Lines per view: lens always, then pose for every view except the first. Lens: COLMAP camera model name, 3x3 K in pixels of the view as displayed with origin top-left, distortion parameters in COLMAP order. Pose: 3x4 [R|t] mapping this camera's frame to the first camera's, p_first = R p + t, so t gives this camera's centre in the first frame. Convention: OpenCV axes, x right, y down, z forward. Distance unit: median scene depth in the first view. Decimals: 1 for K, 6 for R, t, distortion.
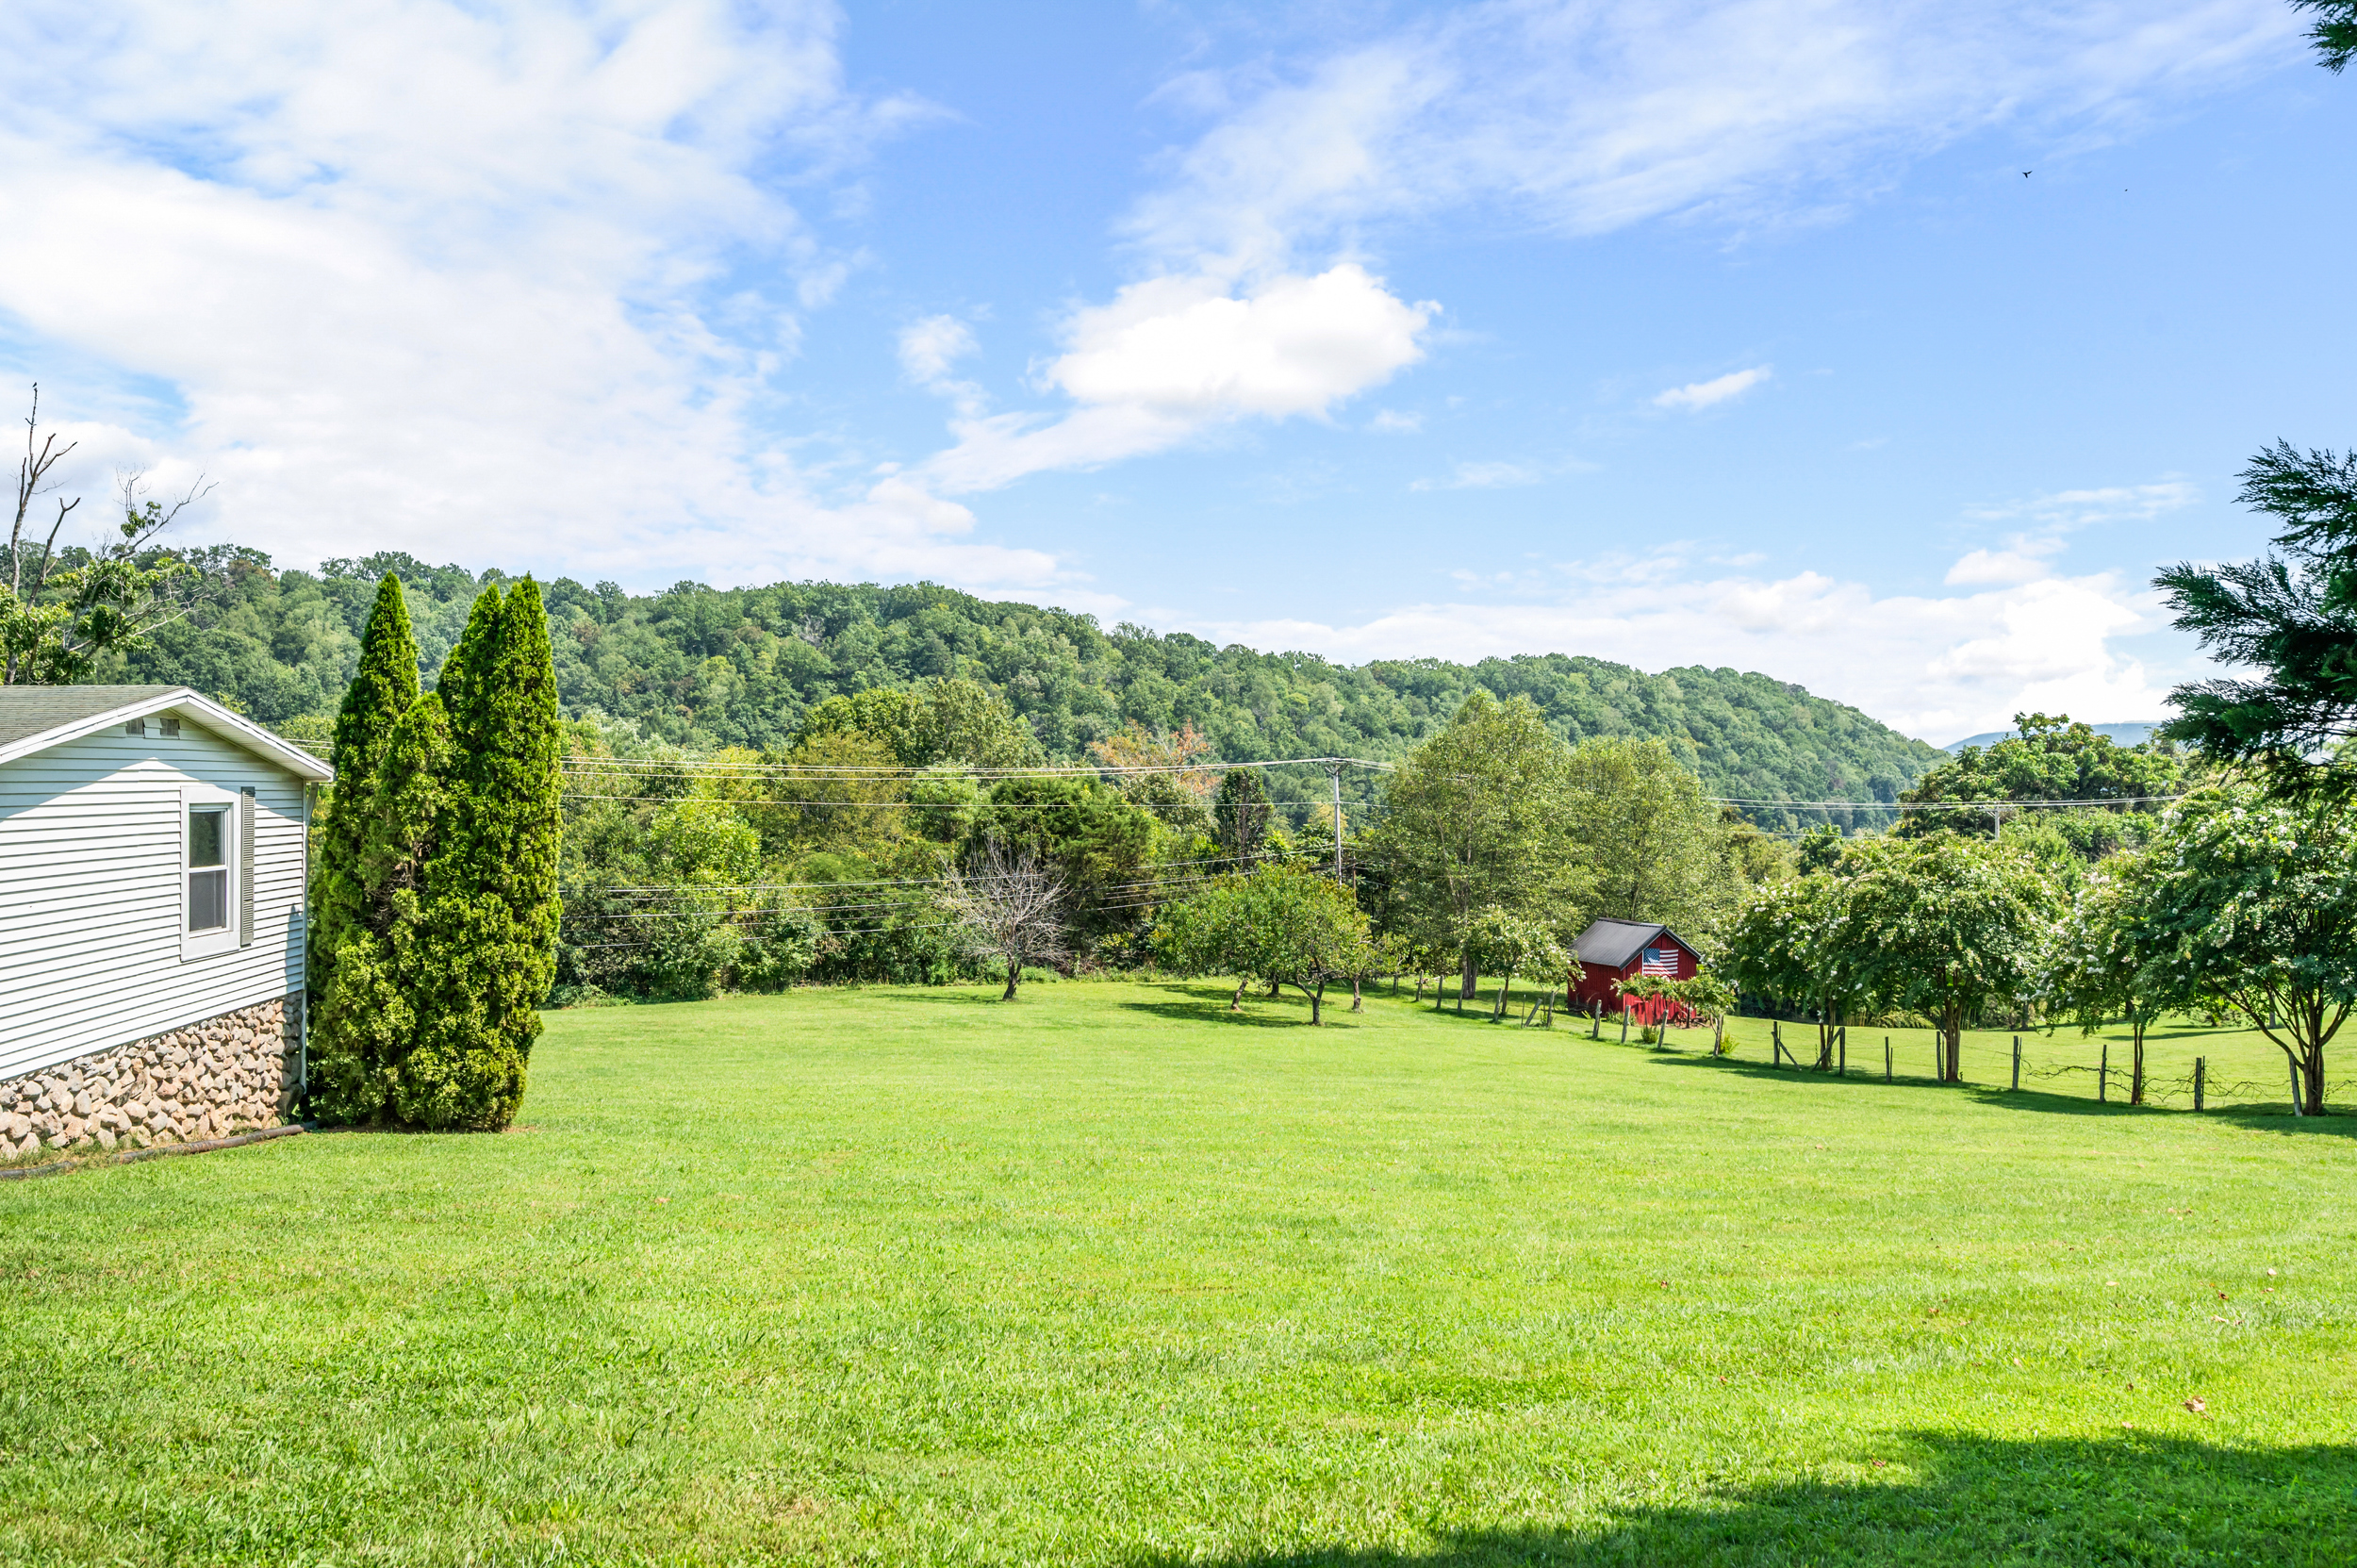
lens RADIAL K [[2015.6, 0, 1178.5], [0, 2015.6, 784.0], [0, 0, 1]] dist [0.000018, -0.002926]
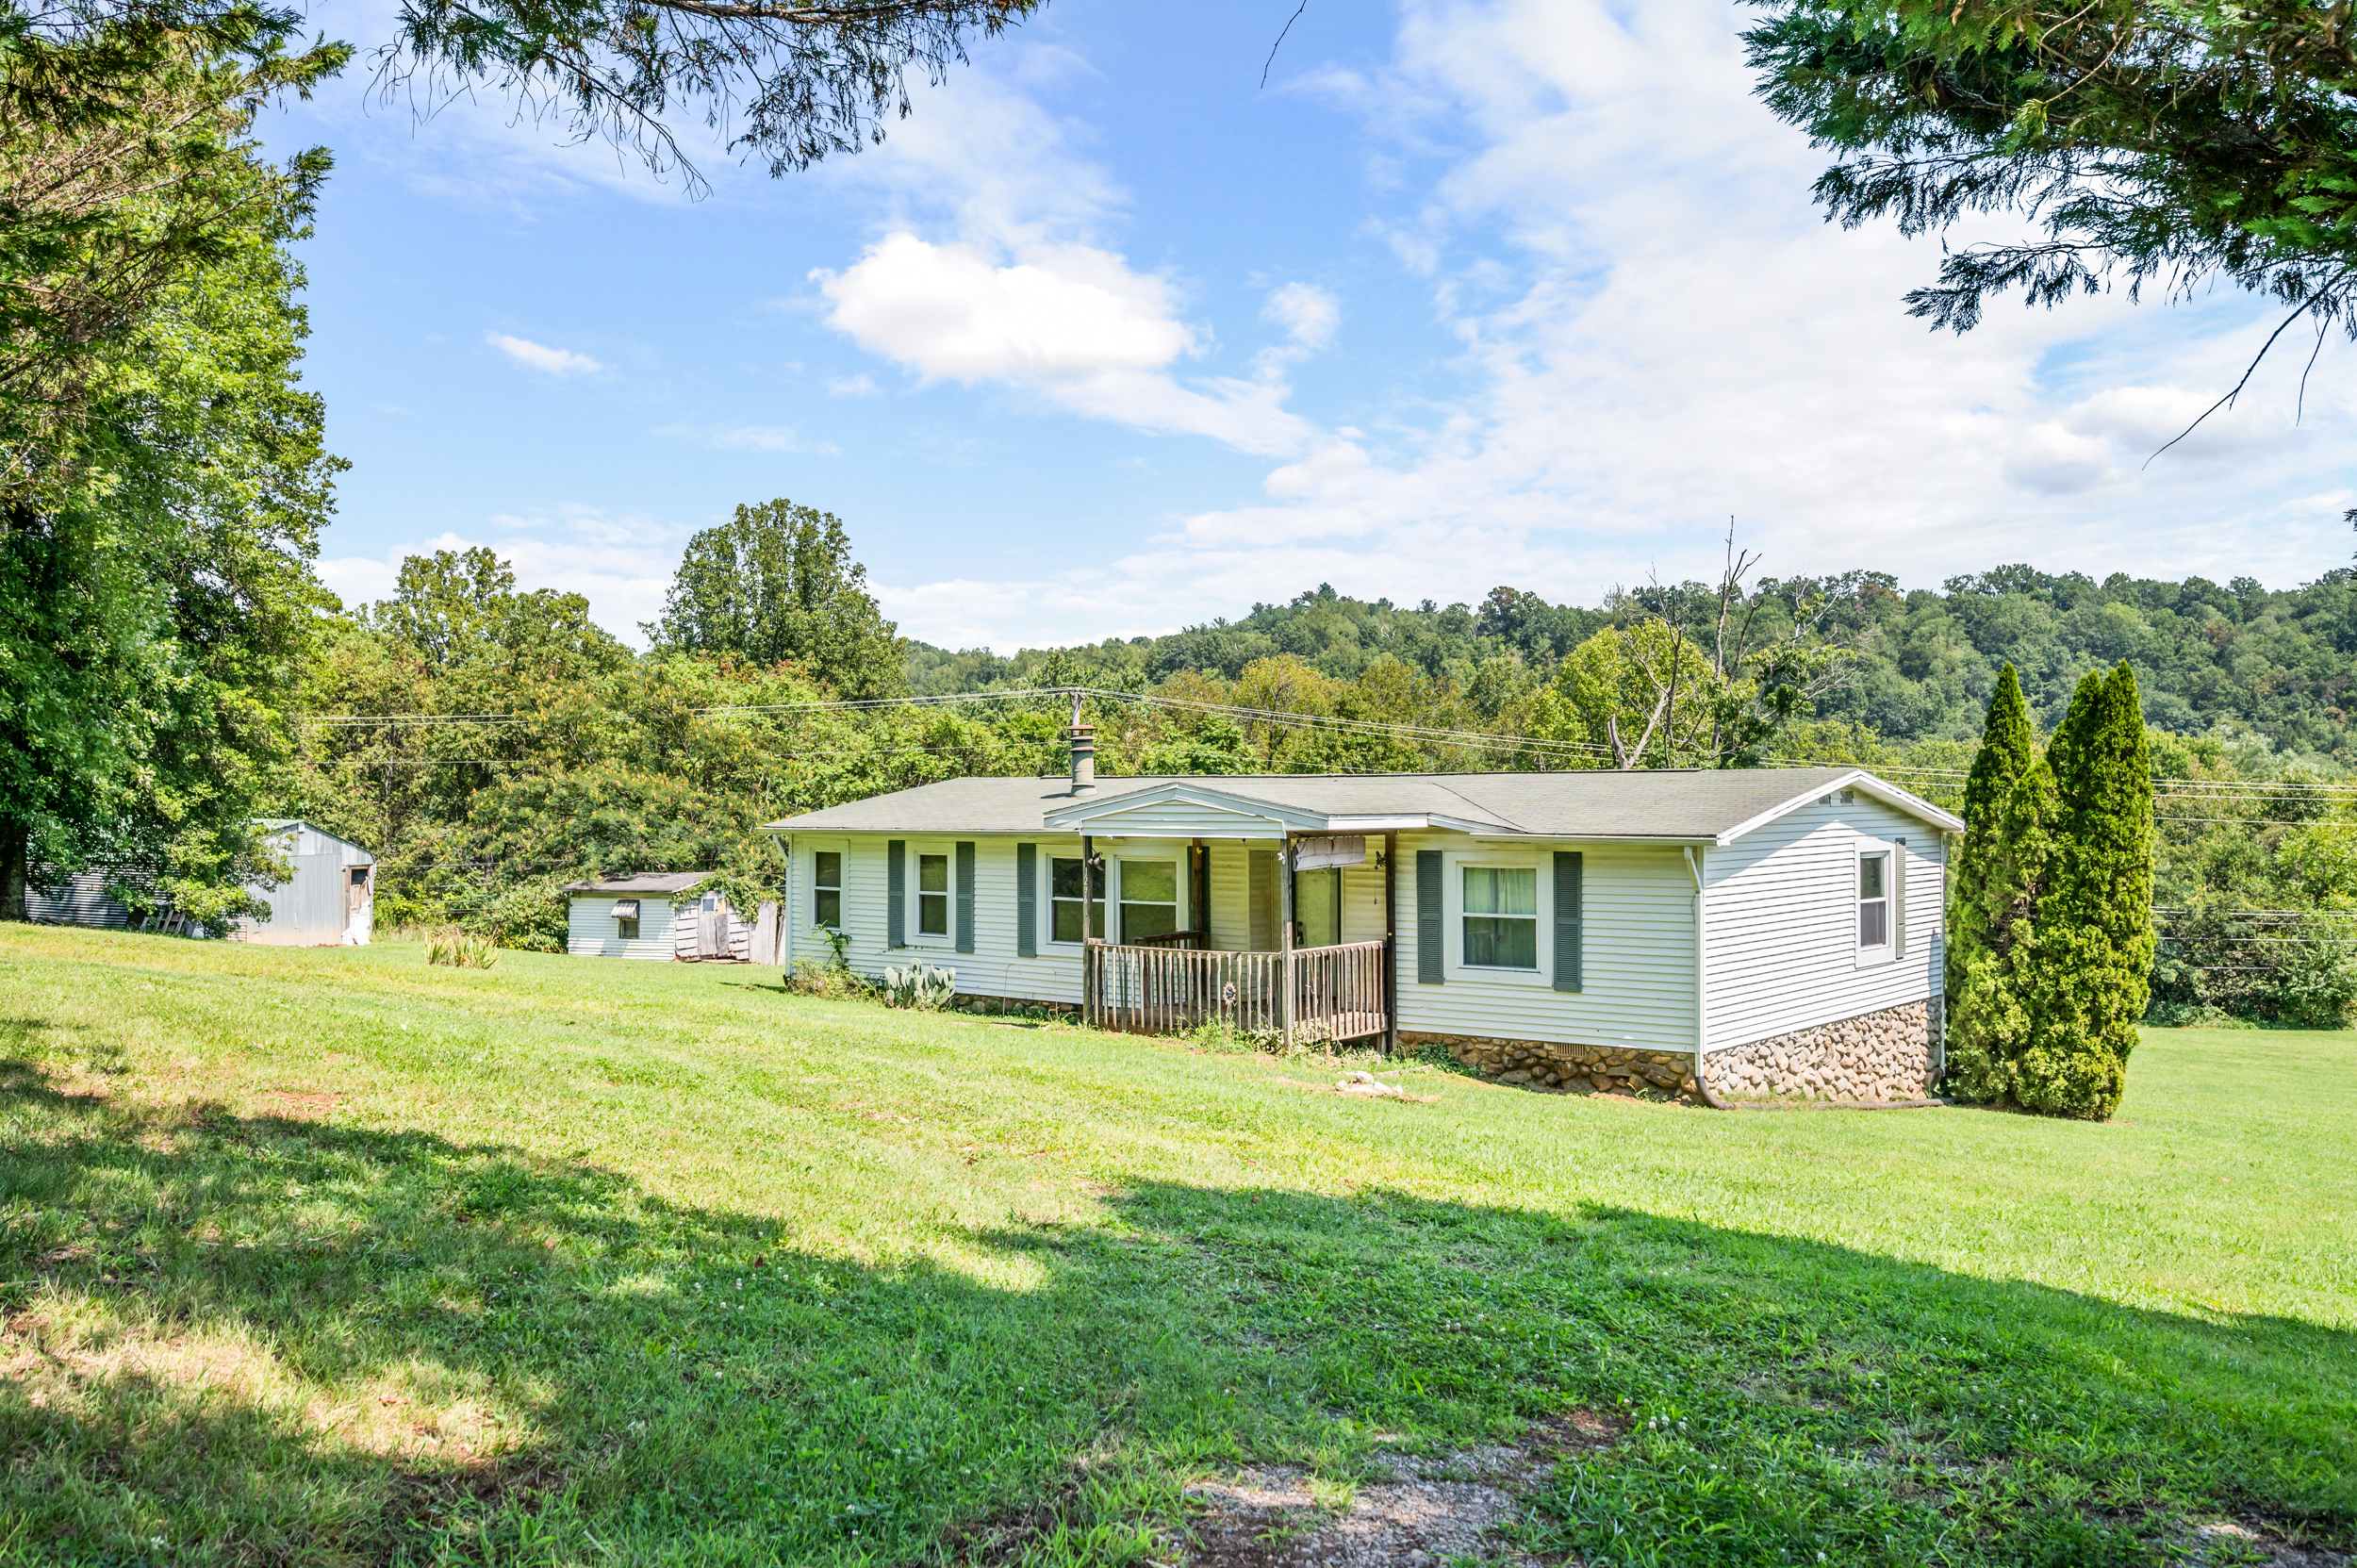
lens RADIAL K [[2003.2, 0, 1181.8], [0, 2003.2, 777.8], [0, 0, 1]] dist [-0.008903, -0.001781]
pose [[0.720119, -0.008715, -0.693796, 0.100663], [0.004102, 0.999957, -0.008303, -0.027093], [0.693839, 0.003133, 0.720124, -0.250622]]
